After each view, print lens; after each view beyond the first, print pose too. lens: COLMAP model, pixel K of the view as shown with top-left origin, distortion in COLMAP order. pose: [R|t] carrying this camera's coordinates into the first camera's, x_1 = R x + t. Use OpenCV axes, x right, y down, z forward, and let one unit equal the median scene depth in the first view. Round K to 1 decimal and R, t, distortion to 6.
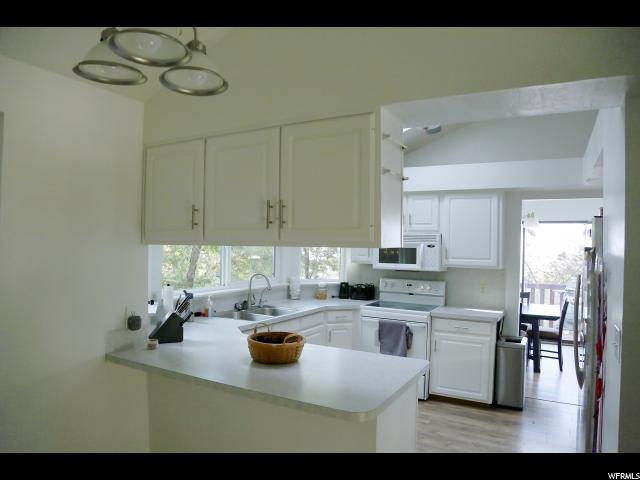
lens RADIAL K [[454.3, 0, 320.0], [0, 454.3, 240.0], [0, 0, 1]] dist [-0.217976, 0.141322]
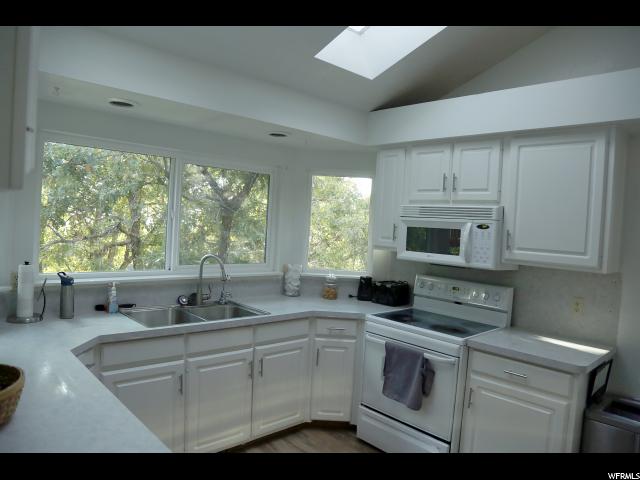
lens RADIAL K [[454.3, 0, 320.0], [0, 454.3, 240.0], [0, 0, 1]] dist [-0.217976, 0.141322]
pose [[0.949197, 0.046111, -0.311286, 0.223671], [-0.036167, 0.998636, 0.037647, 0.016941], [0.312597, -0.024476, 0.949570, 0.375665]]
